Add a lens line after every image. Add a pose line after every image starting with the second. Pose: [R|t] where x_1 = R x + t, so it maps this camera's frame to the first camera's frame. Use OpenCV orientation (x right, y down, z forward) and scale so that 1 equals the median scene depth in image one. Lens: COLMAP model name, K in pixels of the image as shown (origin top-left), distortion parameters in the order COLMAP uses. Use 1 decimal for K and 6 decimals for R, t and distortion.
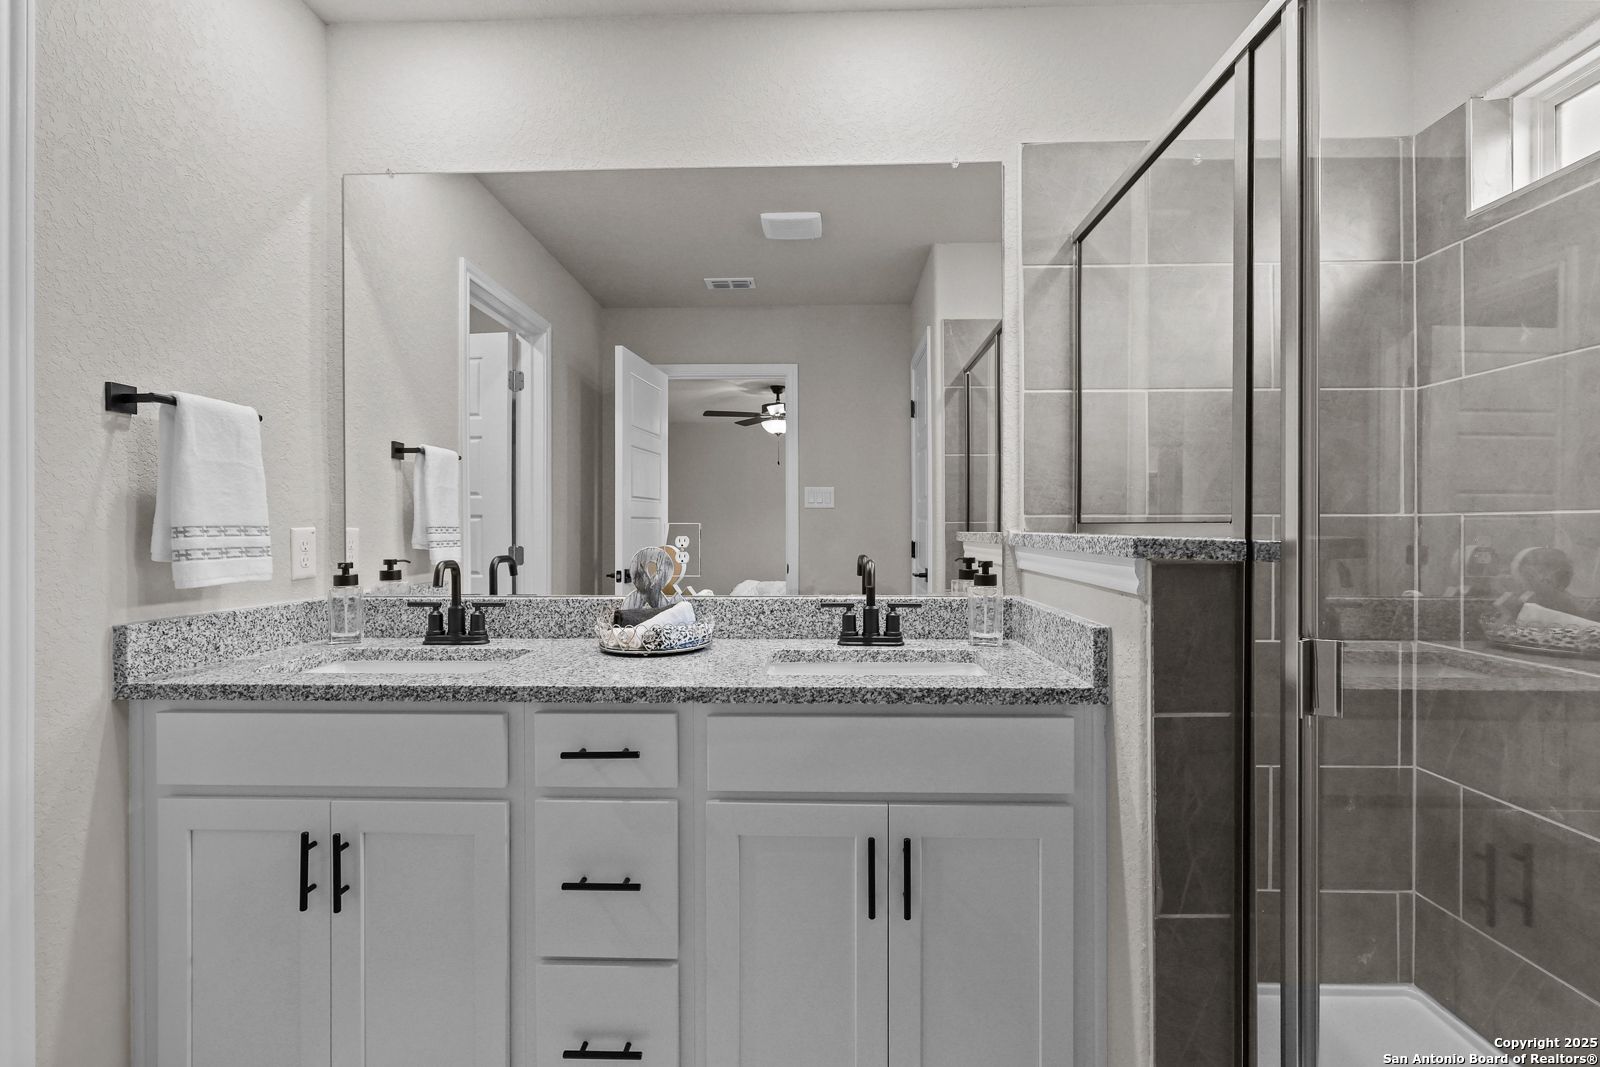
lens RADIAL K [[738.0, 0, 797.2], [0, 738.0, 529.7], [0, 0, 1]] dist [-0.003153, 0.000018]
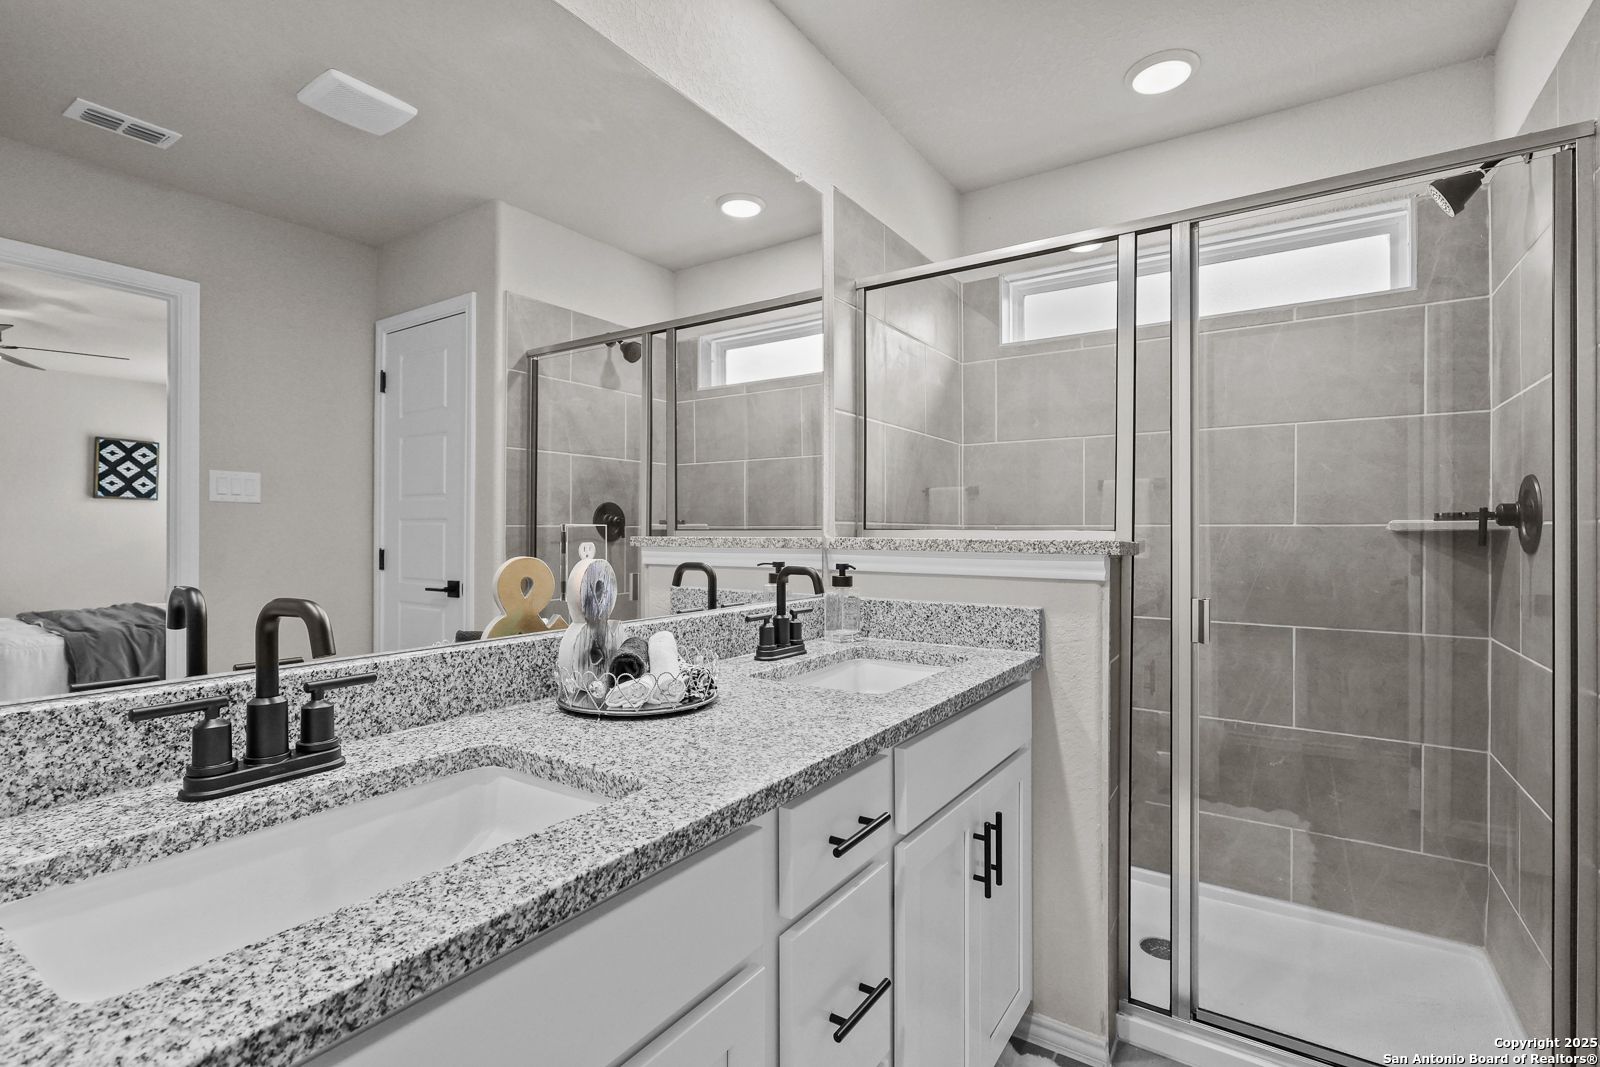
lens RADIAL K [[738.0, 0, 797.2], [0, 738.0, 529.7], [0, 0, 1]] dist [-0.003153, 0.000018]
pose [[0.527145, 0.007754, 0.849740, -0.721442], [-0.002500, 0.999968, -0.007574, 0.001124], [-0.849772, 0.001869, 0.527147, 0.505008]]
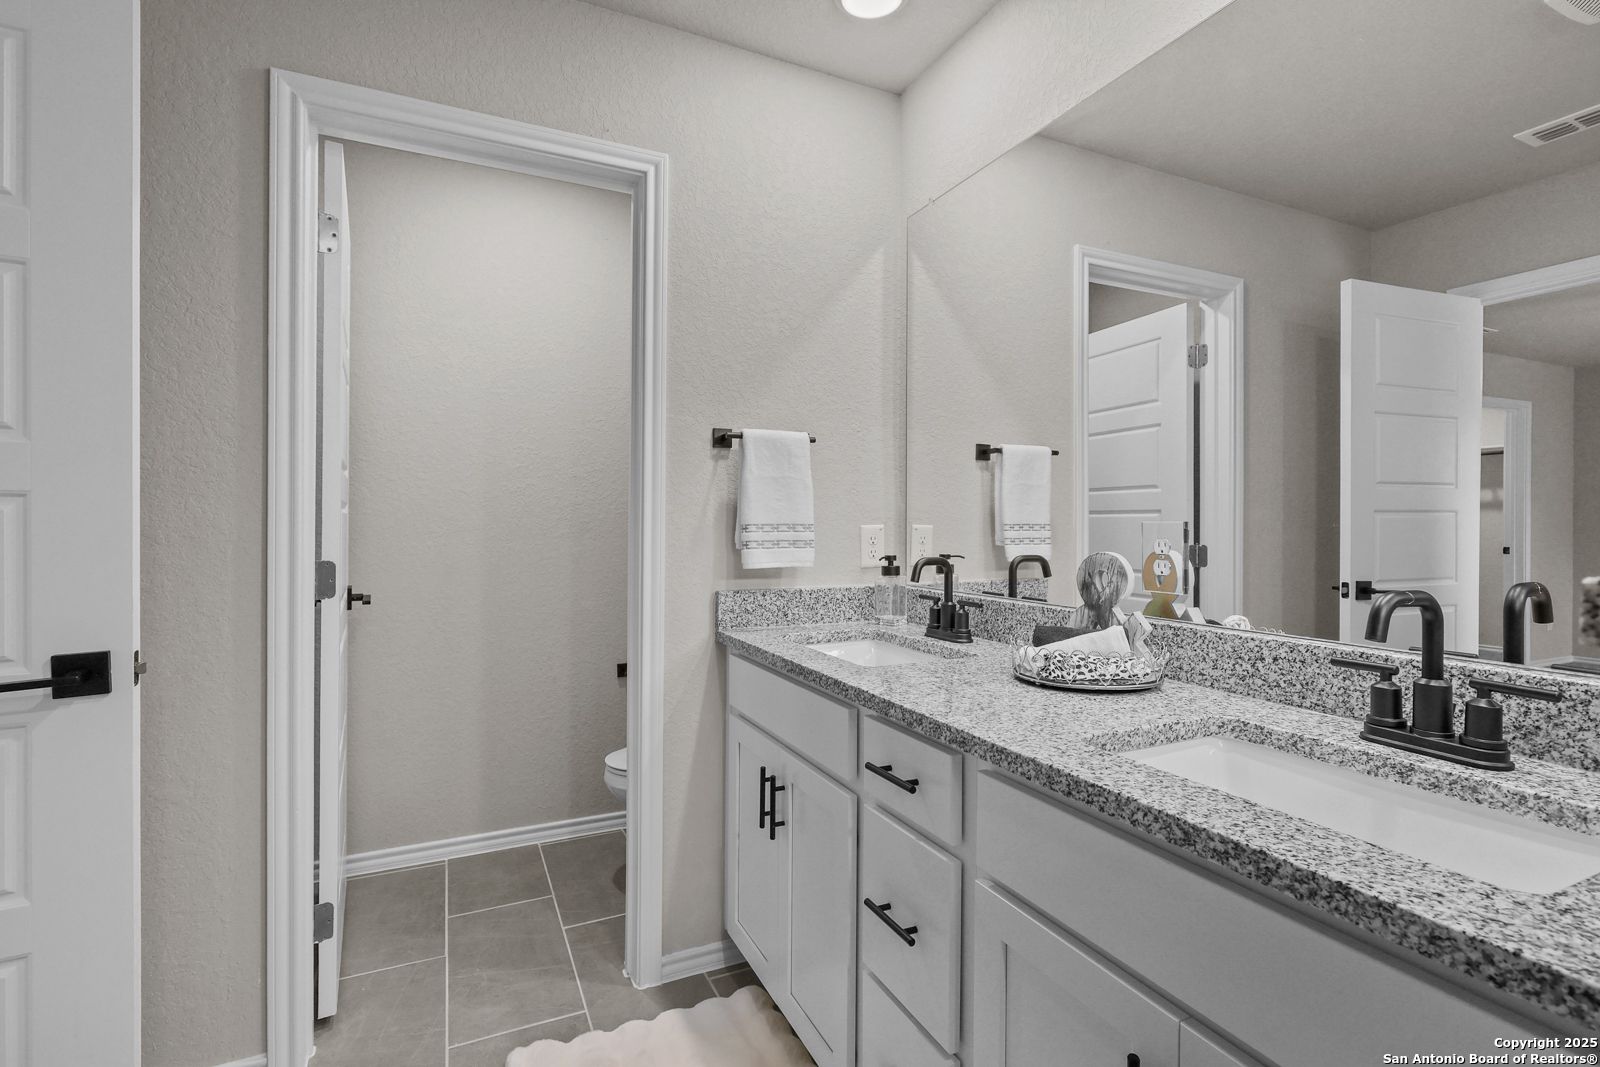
lens RADIAL K [[738.0, 0, 797.2], [0, 738.0, 529.7], [0, 0, 1]] dist [-0.003153, 0.000018]
pose [[0.452263, 0.010531, -0.891822, 0.378499], [-0.002998, 0.999943, 0.010287, -0.007854], [0.891880, -0.001979, 0.452269, 0.370193]]
